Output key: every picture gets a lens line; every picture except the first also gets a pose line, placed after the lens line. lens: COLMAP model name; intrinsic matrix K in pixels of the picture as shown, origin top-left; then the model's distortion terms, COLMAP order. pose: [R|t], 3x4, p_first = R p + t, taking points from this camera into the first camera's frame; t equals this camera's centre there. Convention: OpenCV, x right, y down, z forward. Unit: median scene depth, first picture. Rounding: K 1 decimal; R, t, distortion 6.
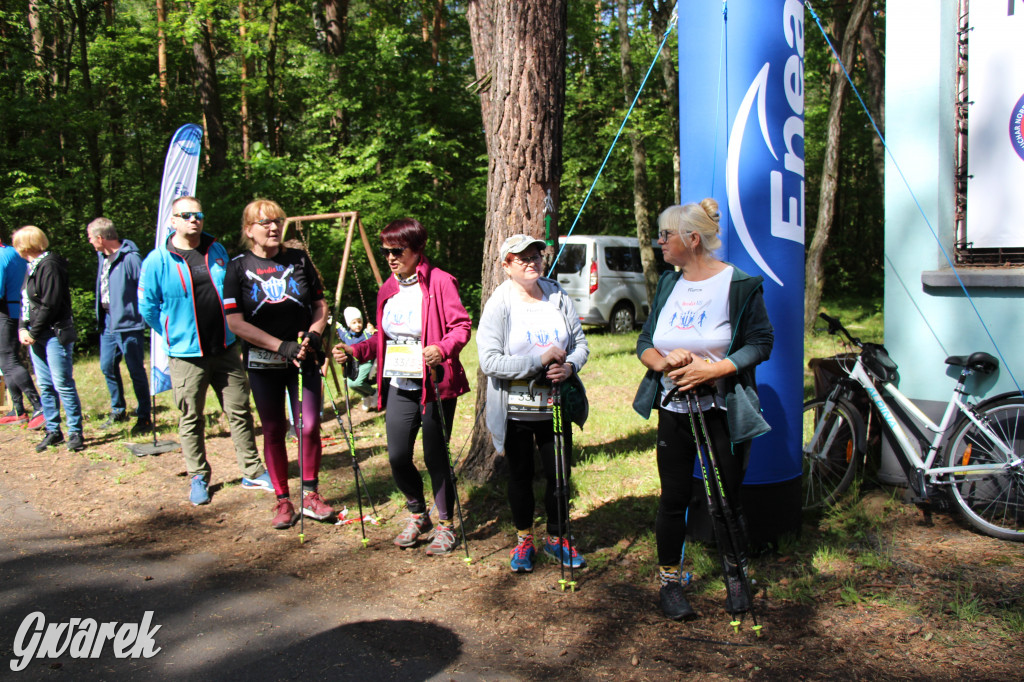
lens RADIAL K [[1042.3, 0, 518.4], [0, 1042.3, 350.1], [0, 0, 1]] dist [-0.138596, 0.303511]
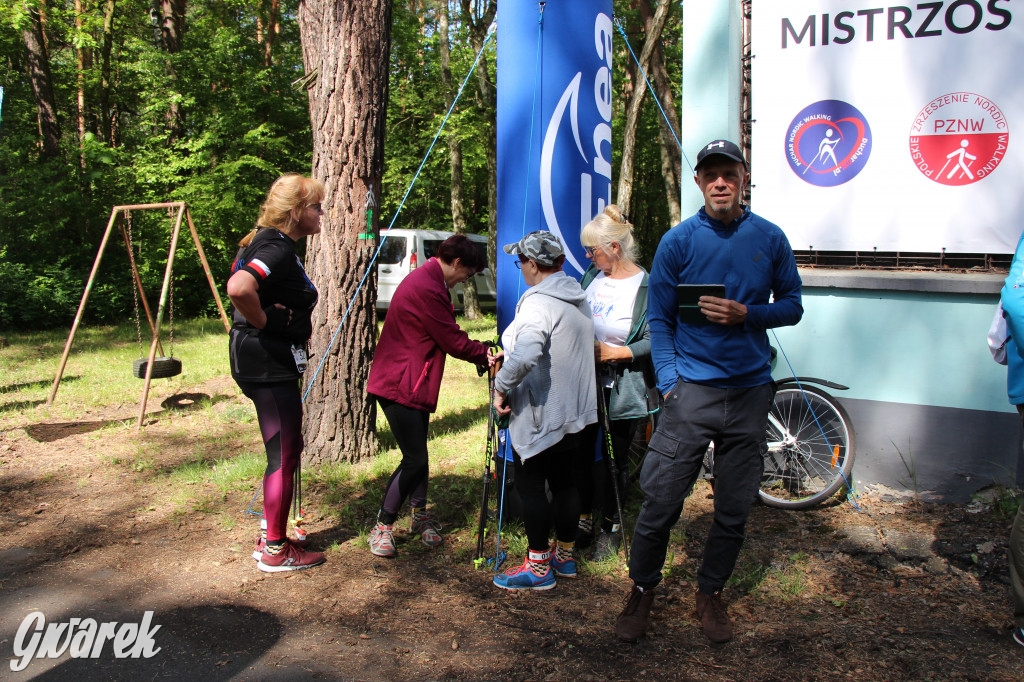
lens RADIAL K [[855.5, 0, 520.5], [0, 855.5, 344.0], [0, 0, 1]] dist [-0.181448, 0.166867]
pose [[0.980940, 0.001034, 0.194308, 0.010532], [-0.006315, 0.999627, 0.026561, -0.016703], [-0.194208, -0.027282, 0.980581, 0.122792]]
